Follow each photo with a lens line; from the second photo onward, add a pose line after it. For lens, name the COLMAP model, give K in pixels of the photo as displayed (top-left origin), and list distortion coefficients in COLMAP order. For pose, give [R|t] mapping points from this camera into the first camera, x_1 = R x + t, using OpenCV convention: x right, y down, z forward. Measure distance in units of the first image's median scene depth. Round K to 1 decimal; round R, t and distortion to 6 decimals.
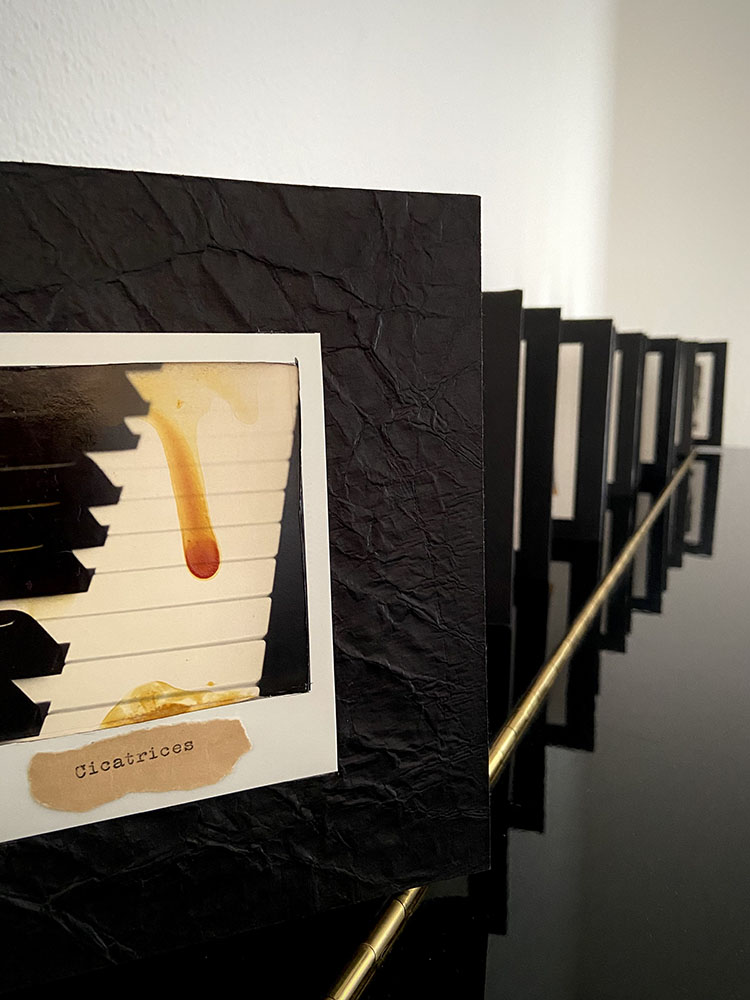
lens RADIAL K [[749.7, 0, 370.5], [0, 749.7, 484.4], [0, 0, 1]] dist [0.119971, -0.167695]
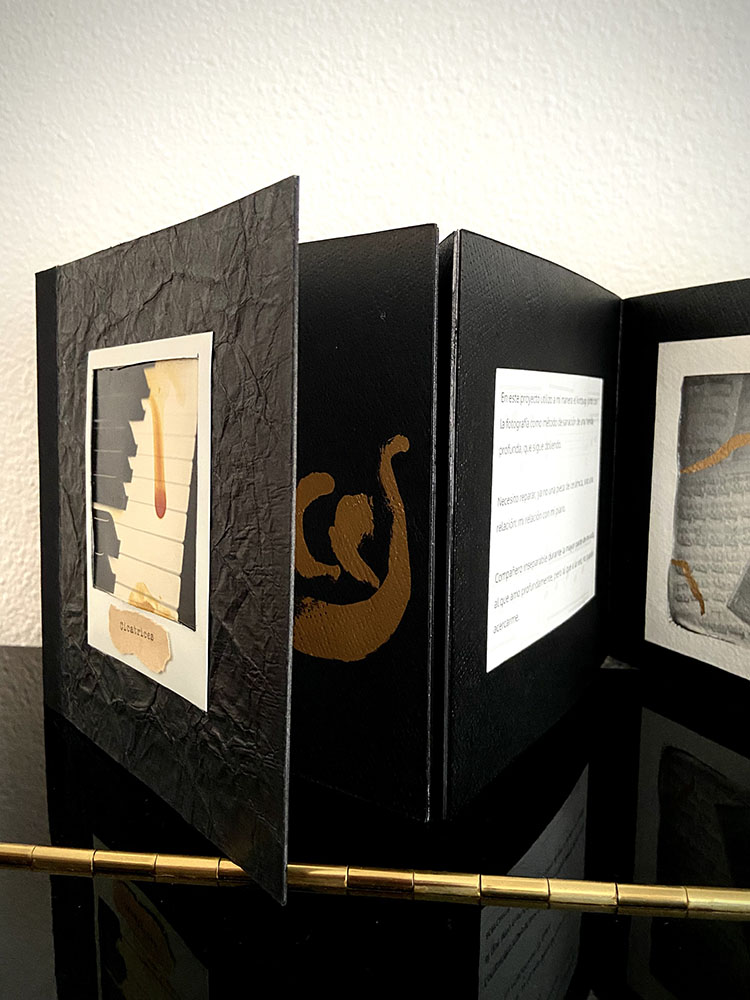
lens RADIAL K [[749.7, 0, 370.5], [0, 749.7, 484.4], [0, 0, 1]] dist [0.119971, -0.167695]
pose [[0.361730, 0.103148, -0.926559, 1.153074], [-0.150562, 0.987278, 0.051128, -0.061670], [0.920045, 0.121010, 0.372658, 0.816135]]
